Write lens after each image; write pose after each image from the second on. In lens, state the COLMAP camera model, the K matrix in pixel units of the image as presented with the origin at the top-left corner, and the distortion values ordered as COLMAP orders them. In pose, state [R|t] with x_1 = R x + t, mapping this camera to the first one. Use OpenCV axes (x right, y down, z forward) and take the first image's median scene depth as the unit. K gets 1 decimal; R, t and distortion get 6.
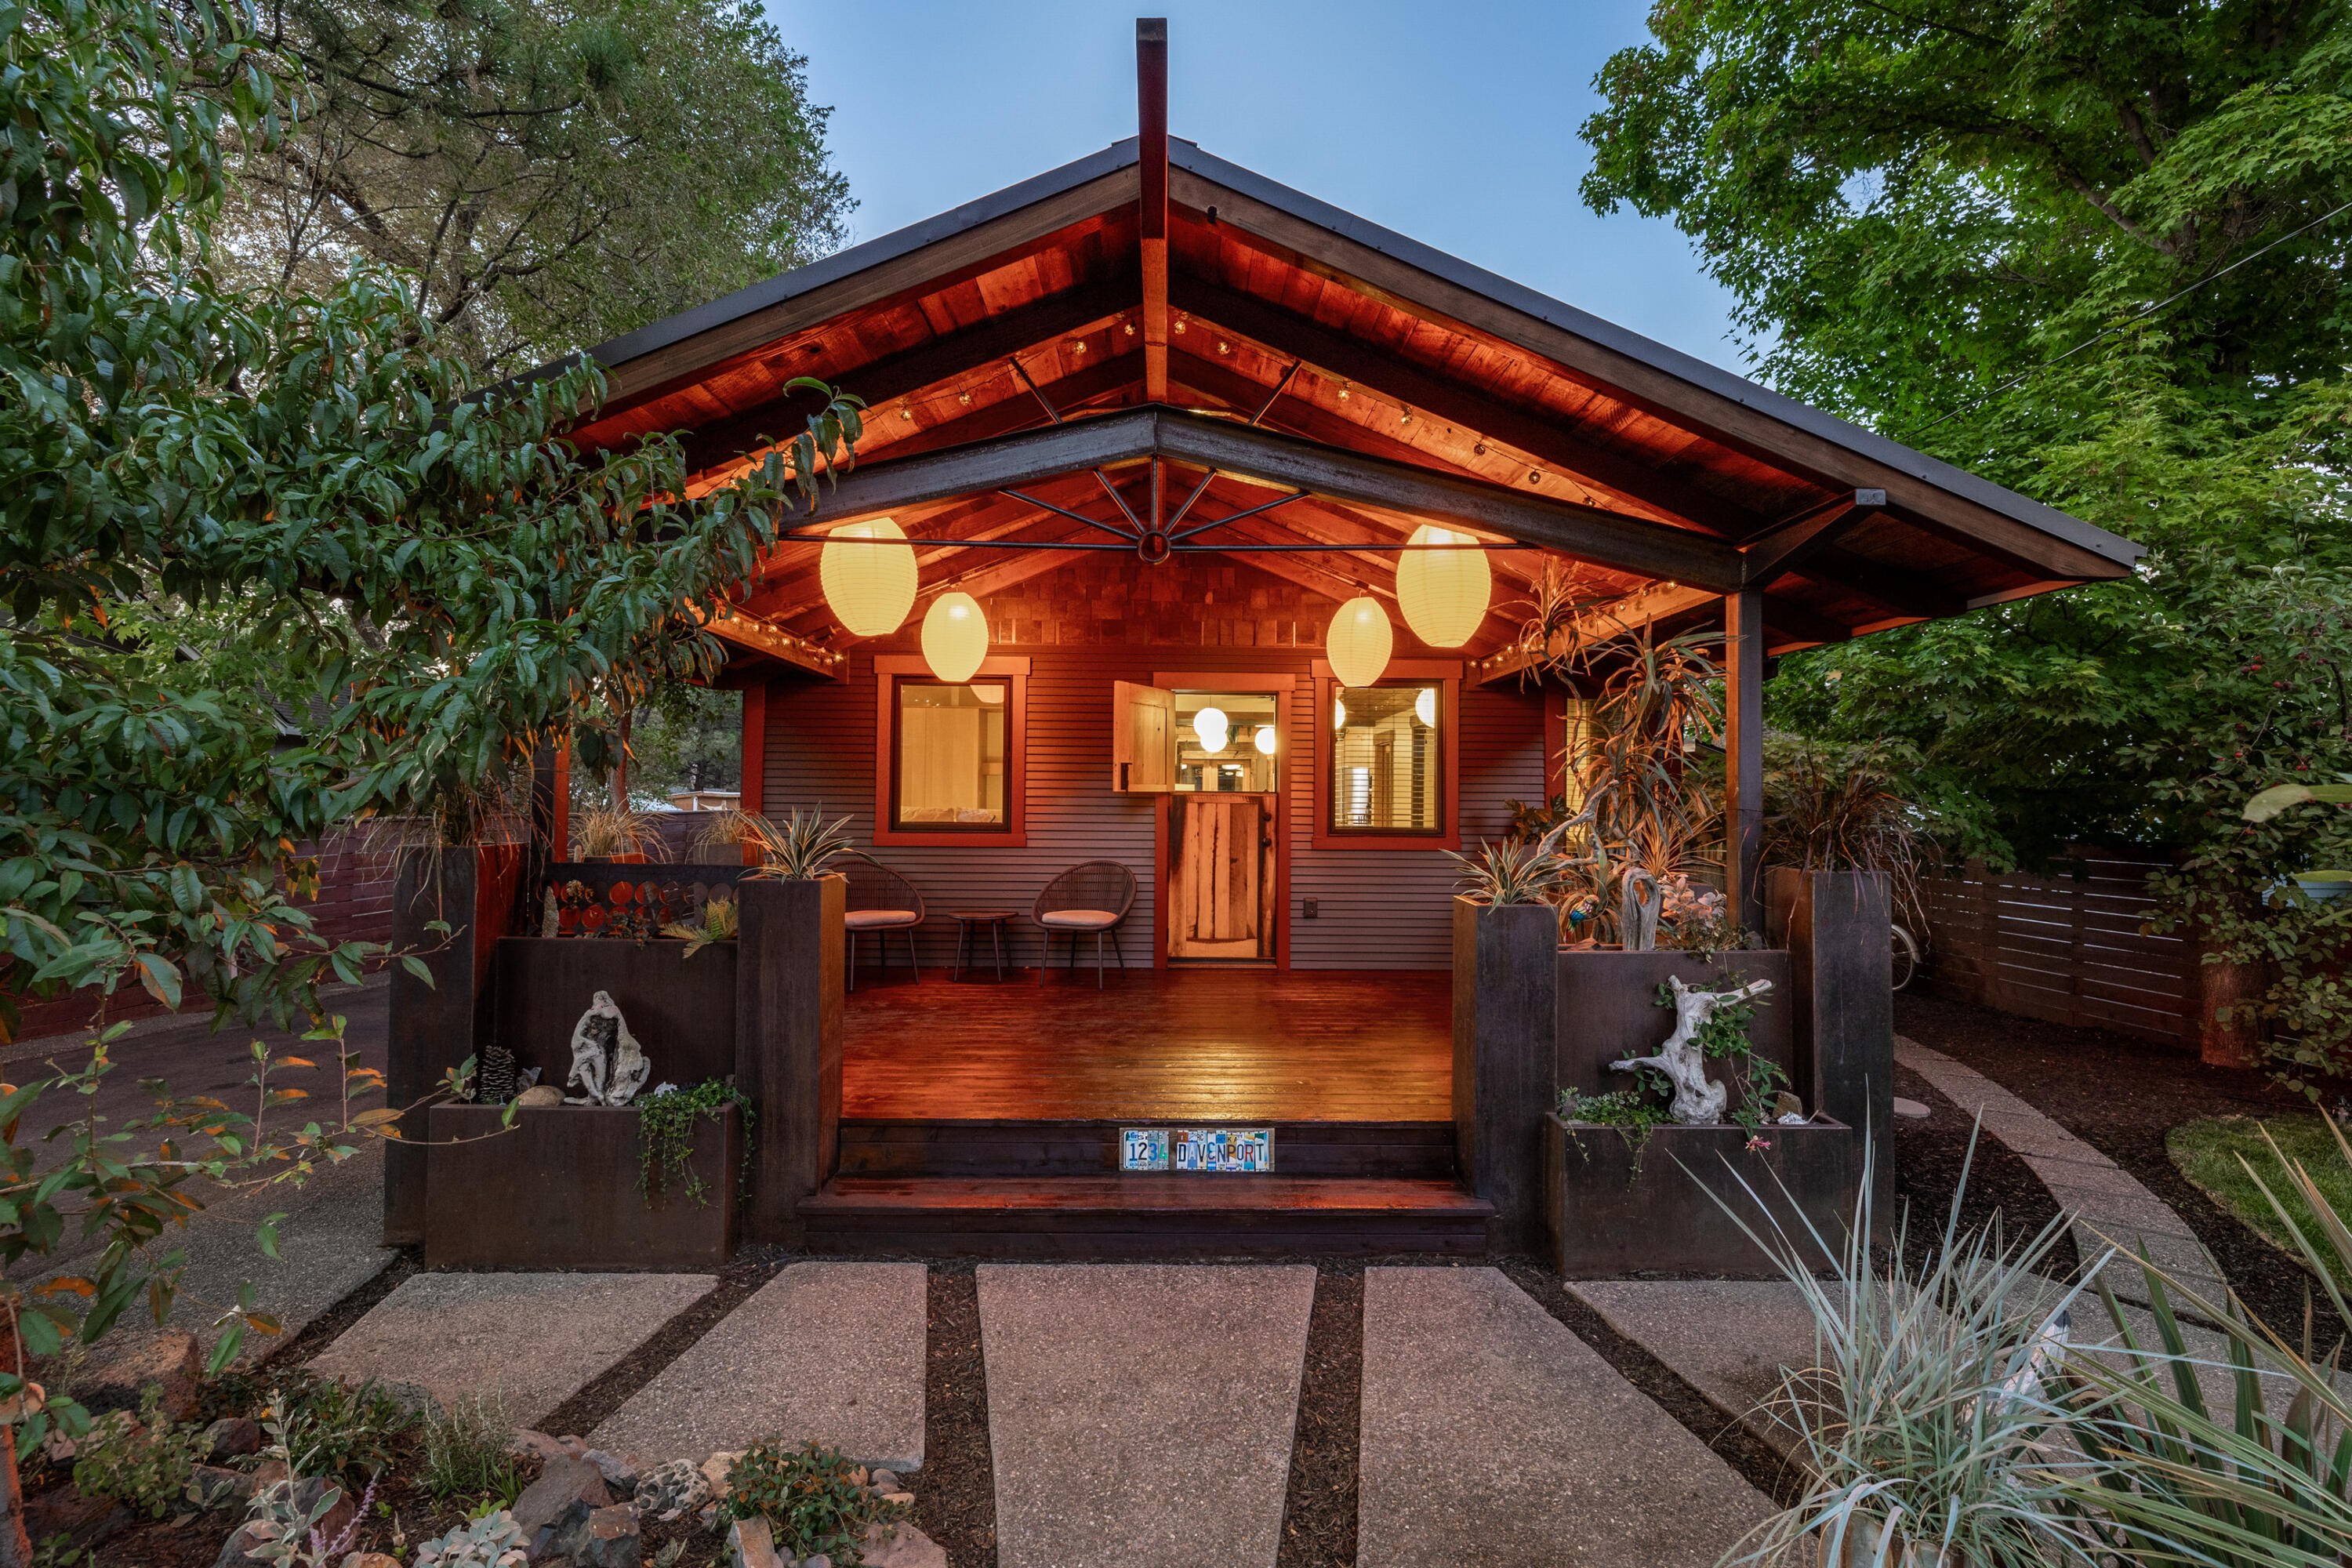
lens RADIAL K [[1012.7, 0, 1136.6], [0, 1012.7, 789.6], [0, 0, 1]] dist [0.000748, -0.000255]
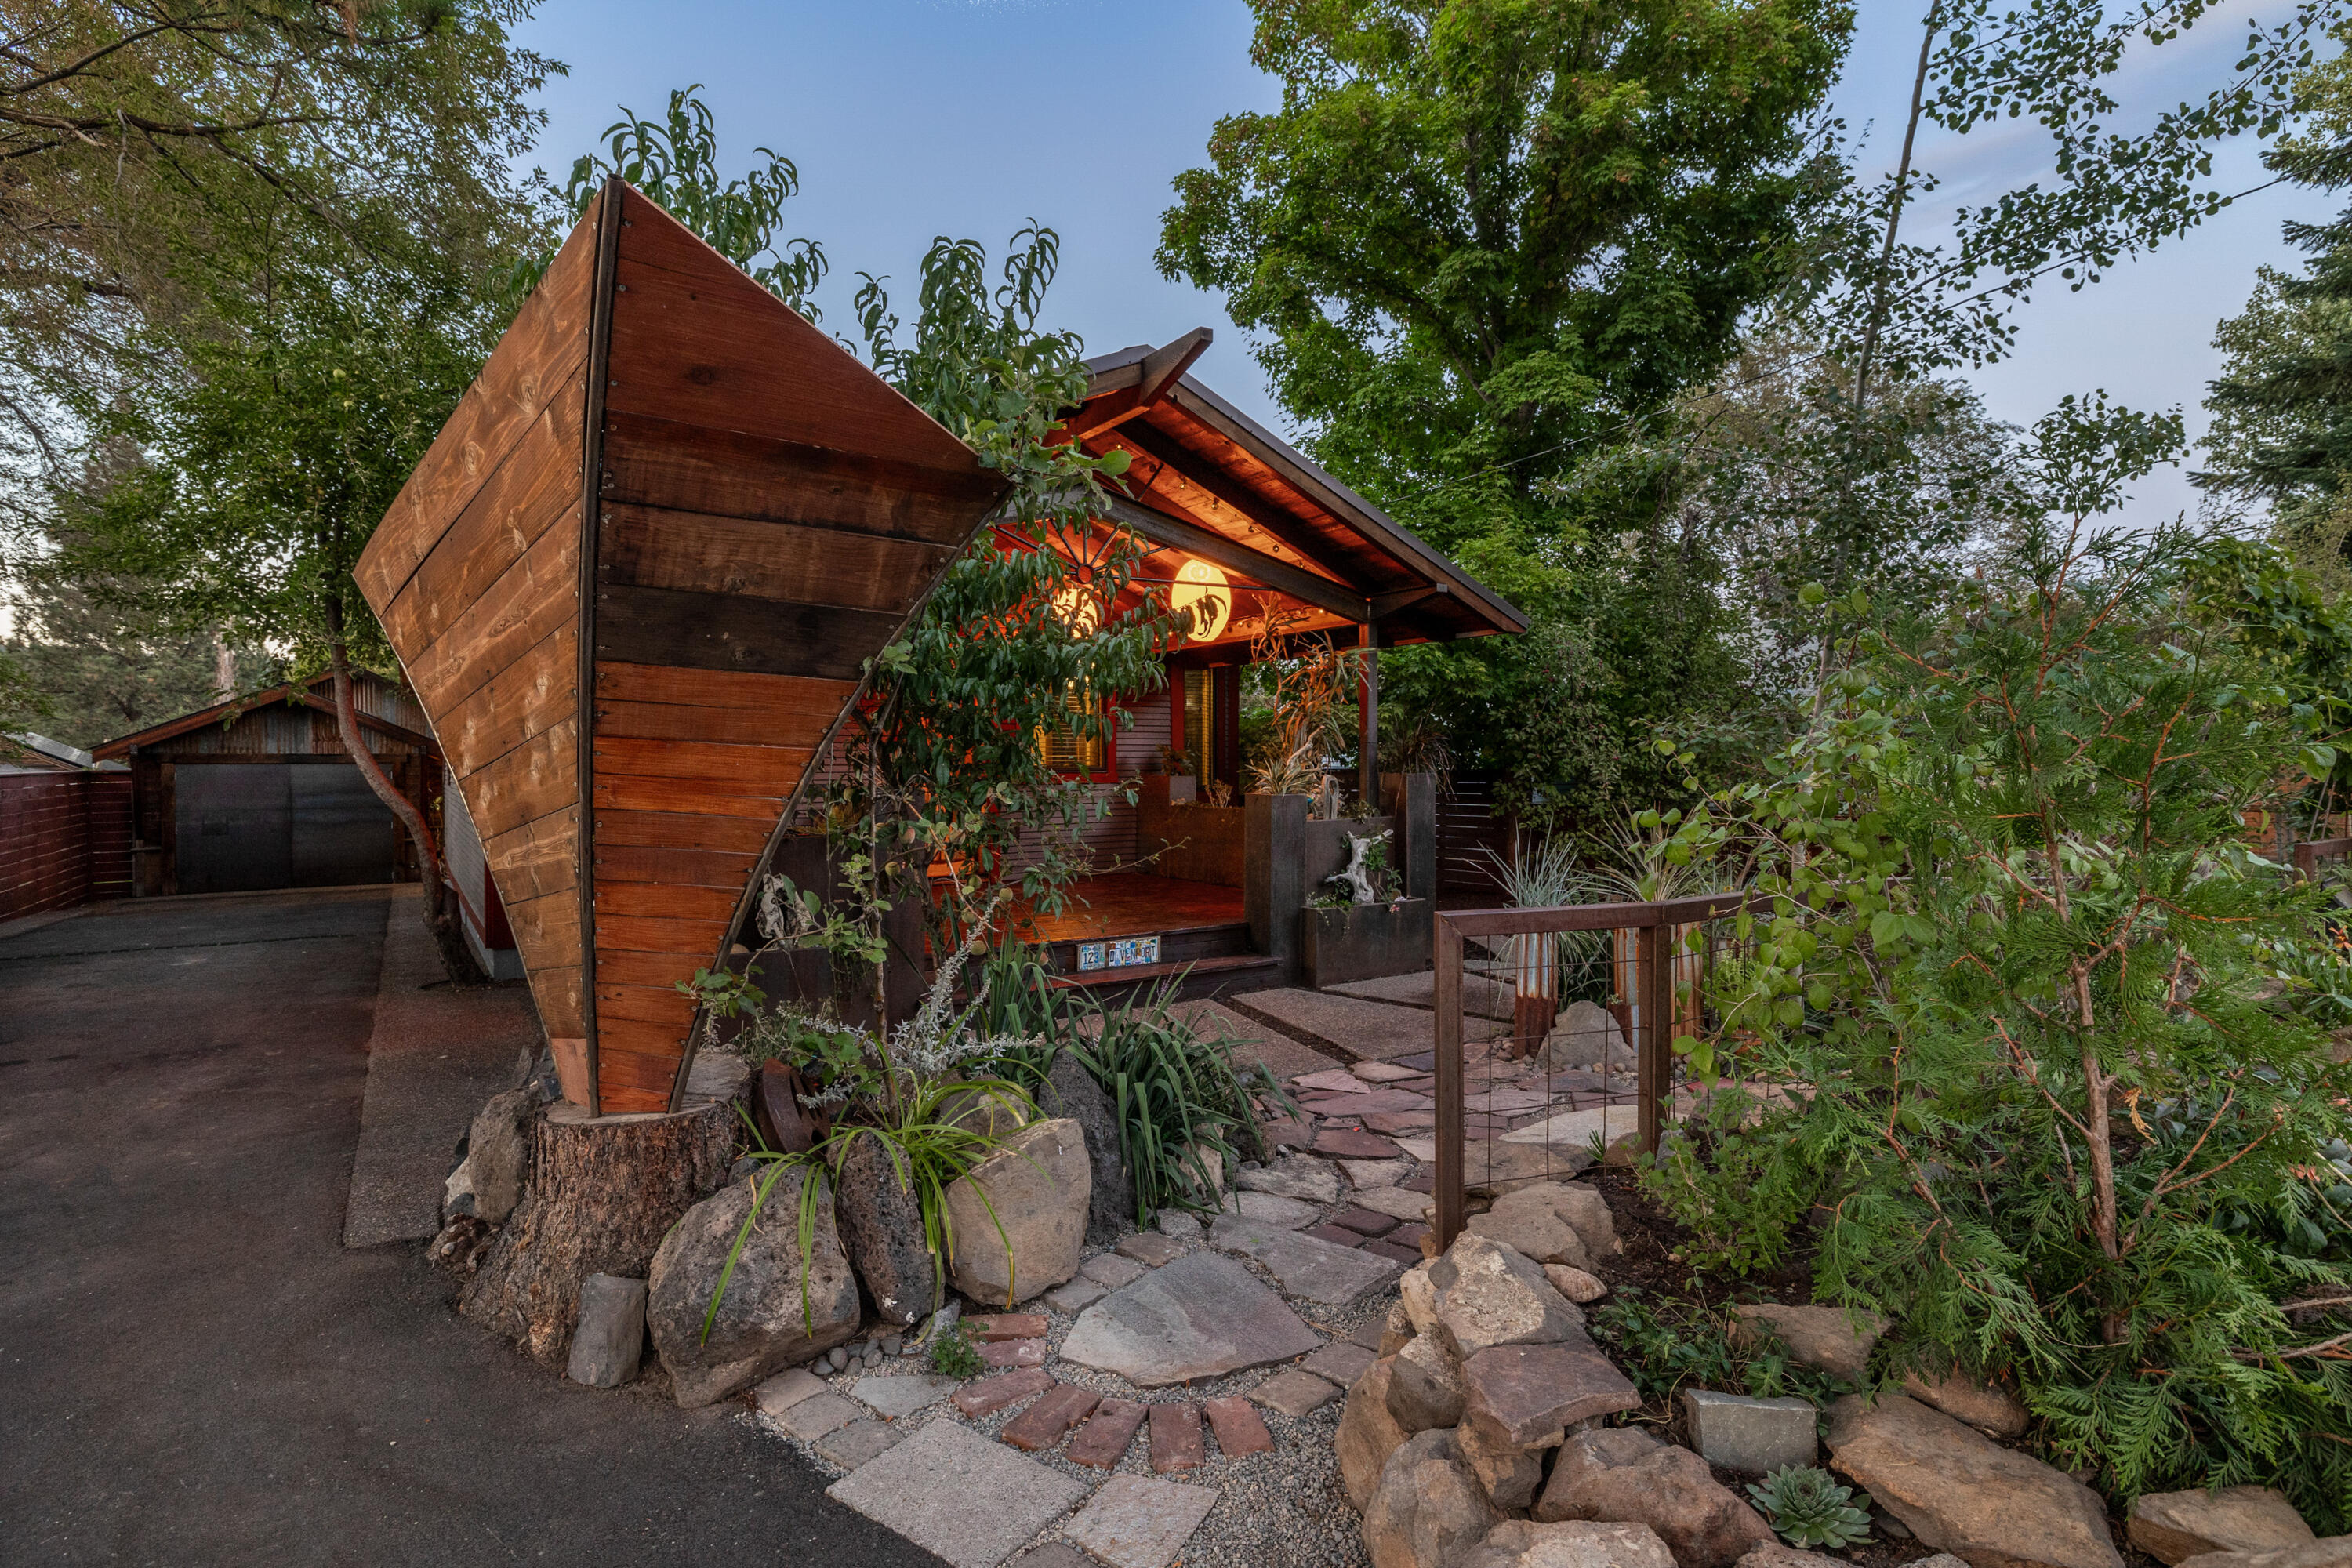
lens RADIAL K [[1176.5, 0, 1174.5], [0, 1176.5, 774.1], [0, 0, 1]] dist [-0.003145, -0.000137]
pose [[0.837532, -0.015019, 0.546182, -0.454981], [0.003761, 0.999757, 0.021724, 0.016148], [-0.546376, -0.016140, 0.837385, -0.311691]]
